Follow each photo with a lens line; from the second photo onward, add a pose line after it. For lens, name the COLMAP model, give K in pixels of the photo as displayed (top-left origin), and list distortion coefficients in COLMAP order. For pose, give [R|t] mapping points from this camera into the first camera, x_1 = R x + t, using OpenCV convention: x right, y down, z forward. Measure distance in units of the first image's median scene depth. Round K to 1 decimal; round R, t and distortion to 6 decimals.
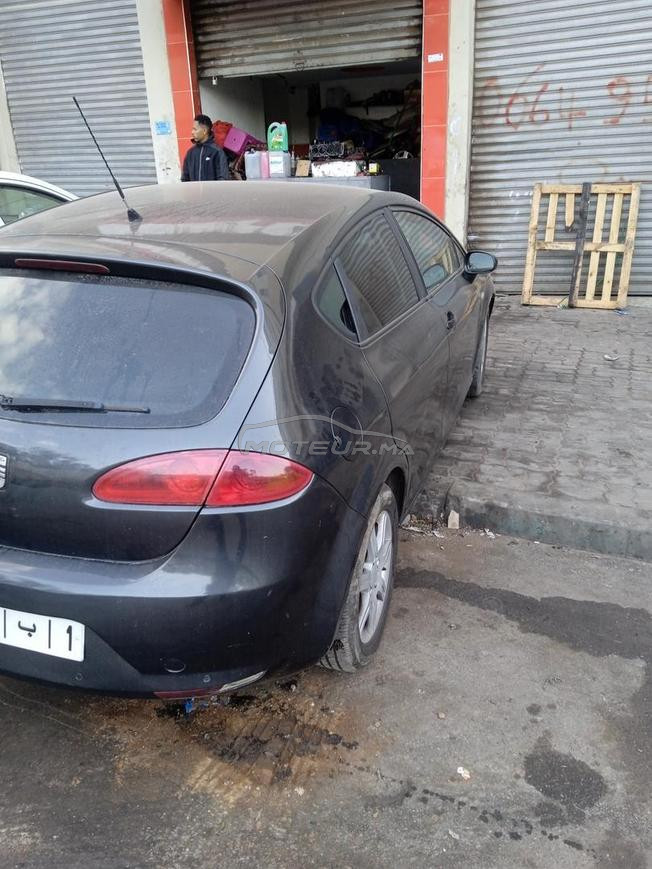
lens RADIAL K [[697.8, 0, 326.0], [0, 697.8, 434.5], [0, 0, 1]] dist [0.063614, -0.002483]
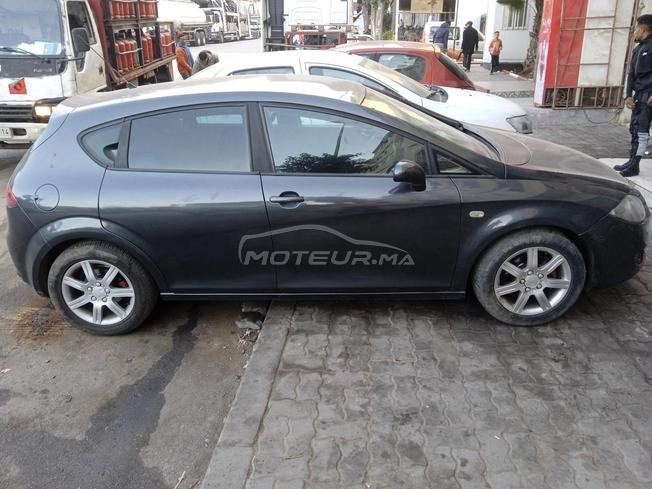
lens RADIAL K [[539.1, 0, 326.0], [0, 539.1, 244.5], [0, 0, 1]] dist [0.001423, -0.008791]
pose [[0.295420, 0.363379, -0.883562, 0.874010], [-0.367055, 0.897028, 0.246193, -0.279818], [0.882042, 0.251586, 0.398380, 0.586630]]
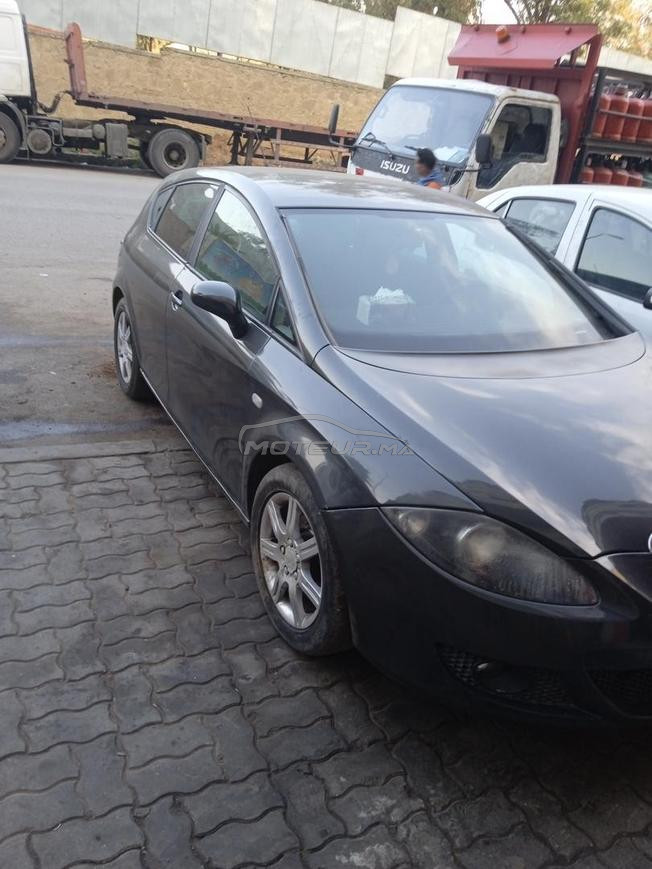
lens RADIAL K [[697.8, 0, 326.0], [0, 697.8, 434.5], [0, 0, 1]] dist [0.063614, -0.002483]
pose [[-0.697646, 0.224189, -0.680463, 0.626576], [-0.369314, 0.701333, 0.609705, -0.591344], [0.613920, 0.676662, -0.406486, 1.387541]]
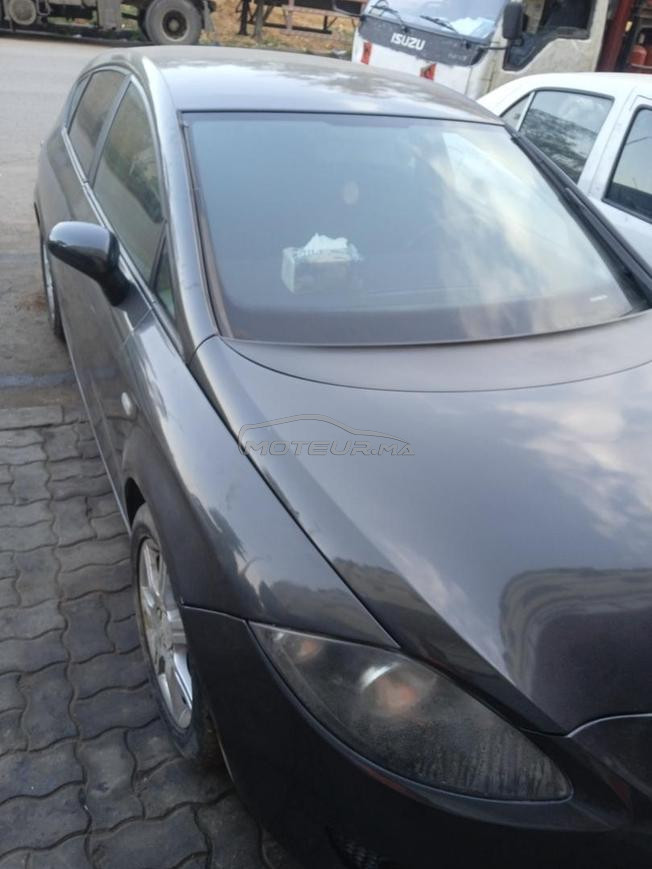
lens RADIAL K [[718.6, 0, 326.0], [0, 718.6, 434.5], [0, 0, 1]] dist [0.001423, -0.008791]
pose [[-0.725721, 0.303060, -0.617643, 0.432862], [-0.359150, 0.598835, 0.715827, -0.568487], [0.586805, 0.741317, -0.325743, 1.311644]]
